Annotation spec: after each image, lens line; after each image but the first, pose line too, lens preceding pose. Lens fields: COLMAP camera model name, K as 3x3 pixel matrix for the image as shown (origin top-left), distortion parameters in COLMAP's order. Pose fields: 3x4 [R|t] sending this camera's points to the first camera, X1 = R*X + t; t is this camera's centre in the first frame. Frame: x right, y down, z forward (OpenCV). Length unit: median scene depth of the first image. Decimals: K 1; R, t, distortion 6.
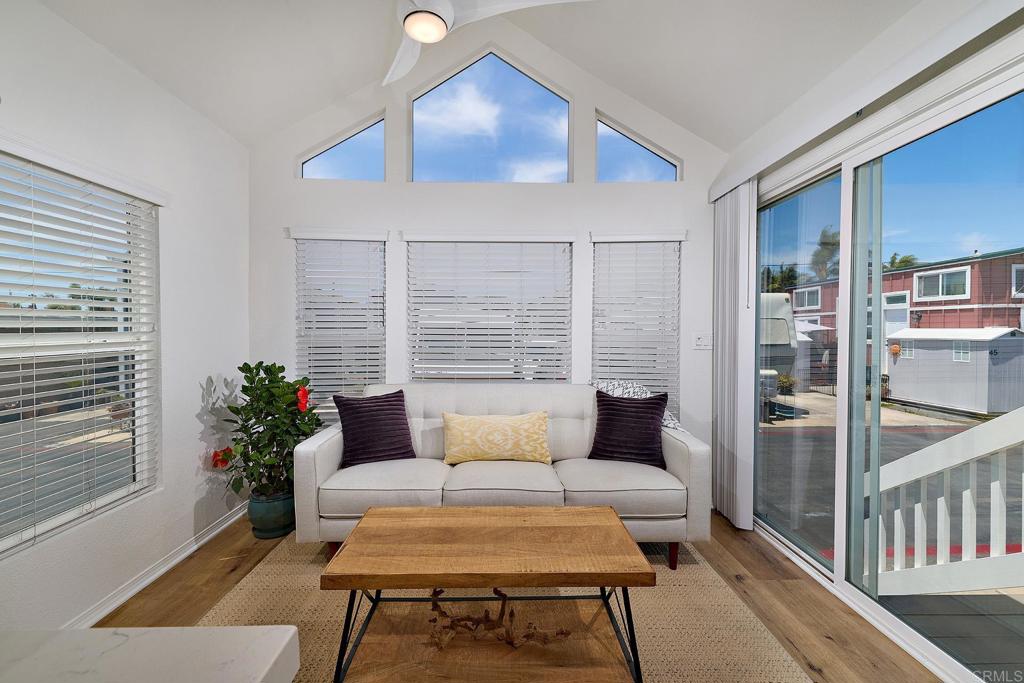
lens RADIAL K [[442.9, 0, 506.3], [0, 442.9, 339.7], [0, 0, 1]] dist [-0.001095, -0.000314]
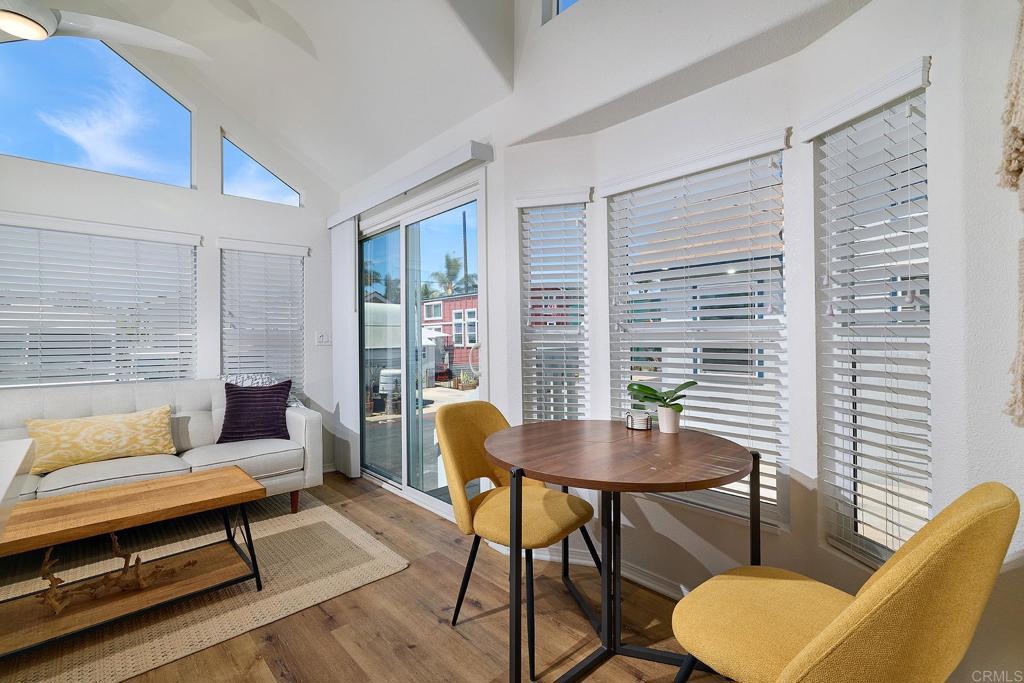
lens RADIAL K [[453.3, 0, 507.6], [0, 453.3, 338.8], [0, 0, 1]] dist [-0.000225, 0.000204]
pose [[0.739060, -0.009701, 0.673570, -0.039939], [0.025359, 0.999588, -0.013428, 0.040315], [-0.673162, 0.027005, 0.739002, -0.346268]]
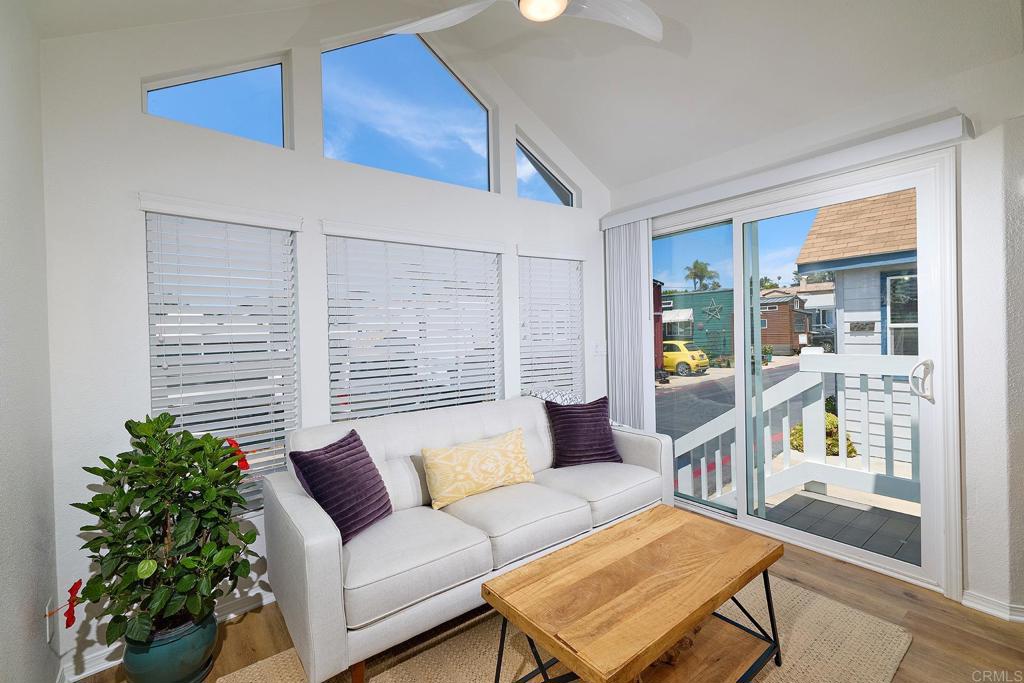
lens RADIAL K [[443.7, 0, 512.8], [0, 443.7, 335.7], [0, 0, 1]] dist [-0.003558, -0.000242]
pose [[0.799765, -0.027006, 0.599706, -0.514744], [0.039558, 0.999187, -0.007759, -0.034189], [-0.599009, 0.029928, 0.800183, 0.239286]]
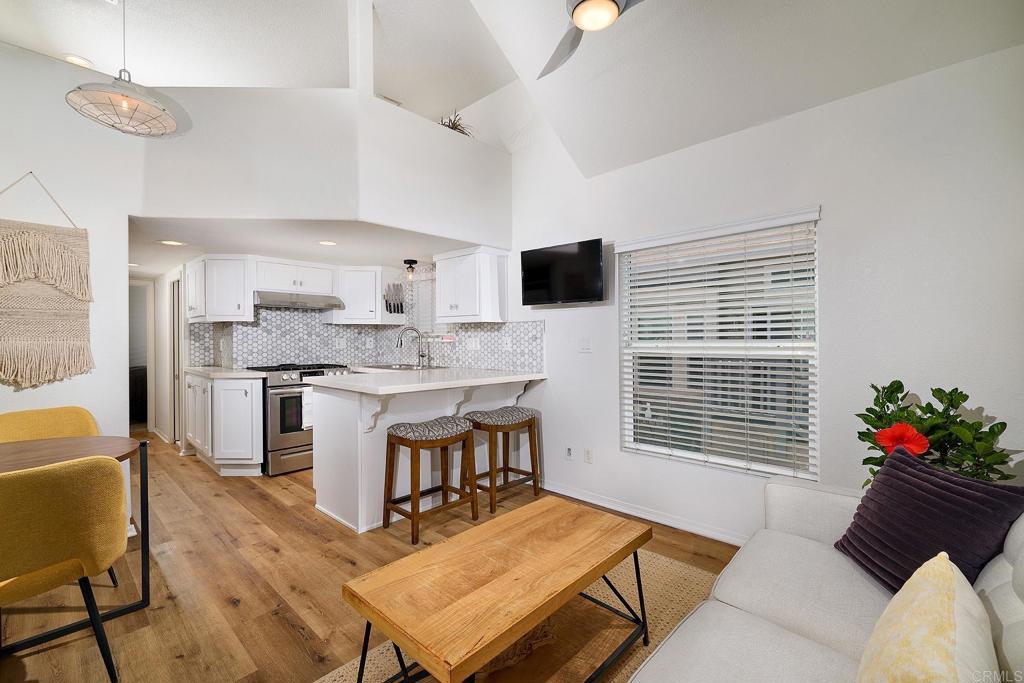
lens RADIAL K [[442.9, 0, 506.3], [0, 442.9, 339.7], [0, 0, 1]] dist [-0.001095, -0.000314]
pose [[-0.704505, 0.005927, -0.709674, 0.410985], [-0.012509, 0.999706, 0.020768, -0.023770], [0.709589, 0.023508, -0.704224, 1.027498]]
